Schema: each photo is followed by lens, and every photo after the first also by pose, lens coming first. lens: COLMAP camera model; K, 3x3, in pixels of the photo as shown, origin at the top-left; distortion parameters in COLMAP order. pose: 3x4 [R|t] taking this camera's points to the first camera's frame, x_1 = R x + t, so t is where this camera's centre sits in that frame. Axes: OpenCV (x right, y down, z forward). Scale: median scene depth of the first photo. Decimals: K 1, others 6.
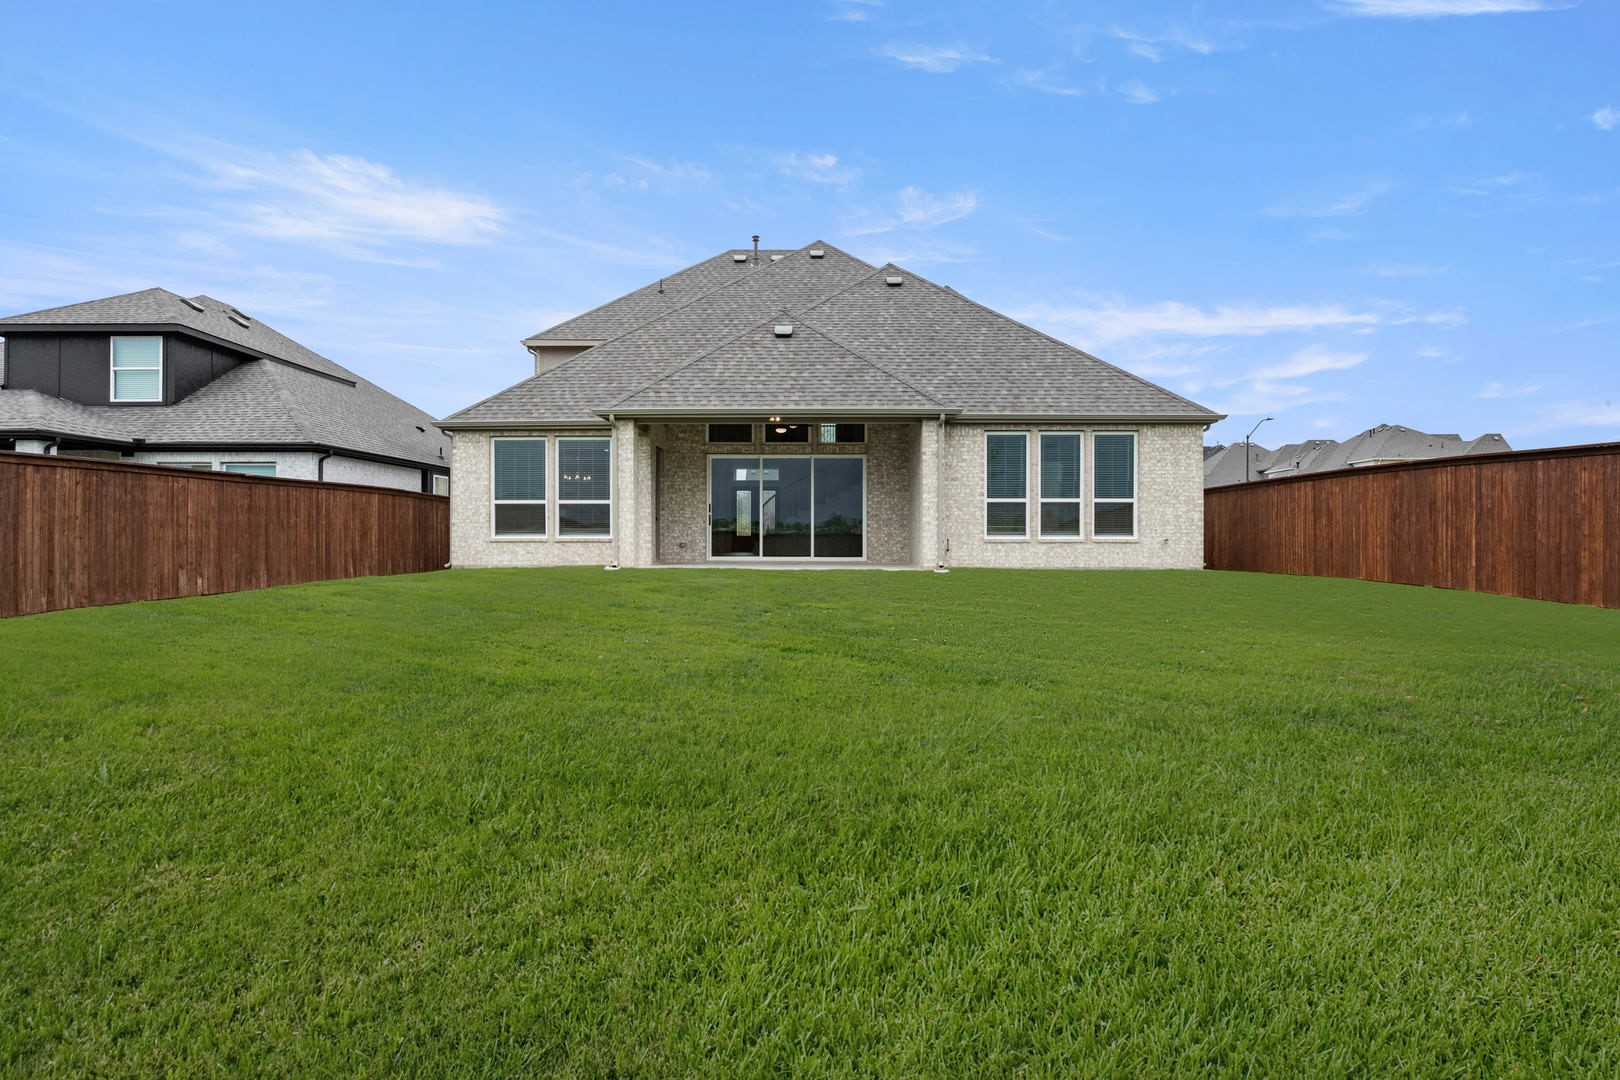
lens RADIAL K [[841.1, 0, 810.0], [0, 841.1, 537.6], [0, 0, 1]] dist [-0.005021, -0.000757]
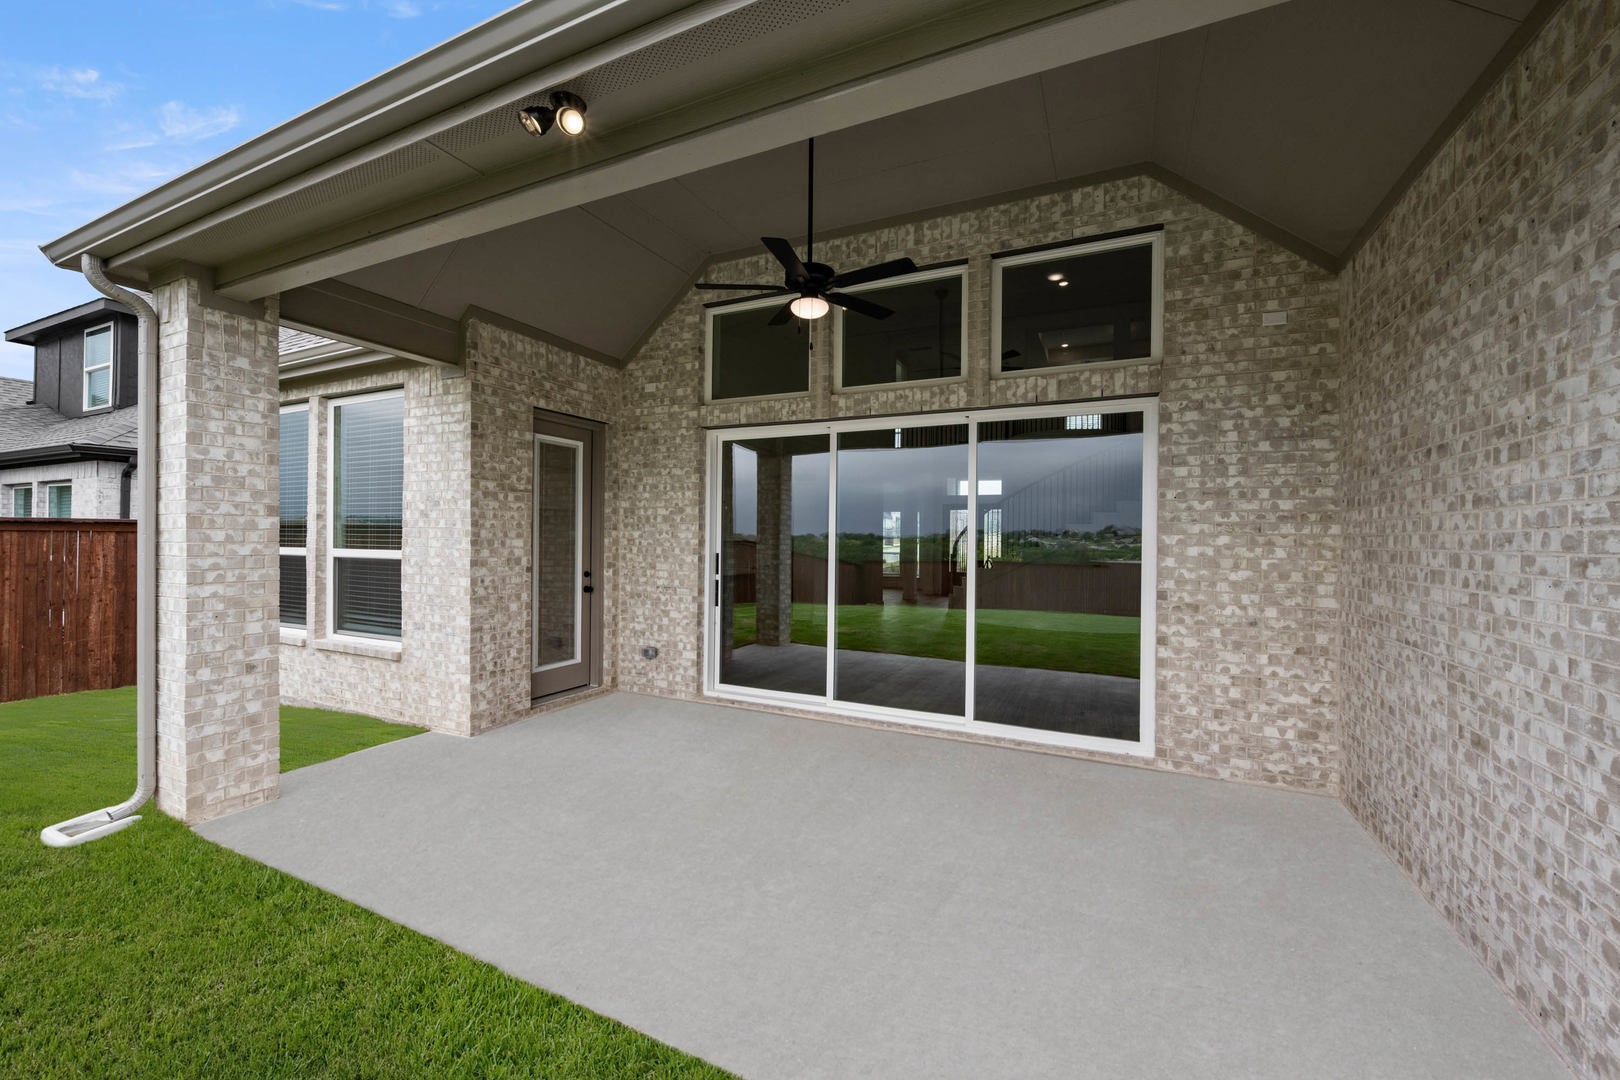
lens RADIAL K [[637.5, 0, 811.2], [0, 637.5, 542.4], [0, 0, 1]] dist [-0.000775, 0.000536]
pose [[0.906607, 0.010862, -0.421837, 0.051920], [-0.010730, 0.999939, 0.002686, -0.047225], [0.421840, 0.002091, 0.906668, 0.747852]]
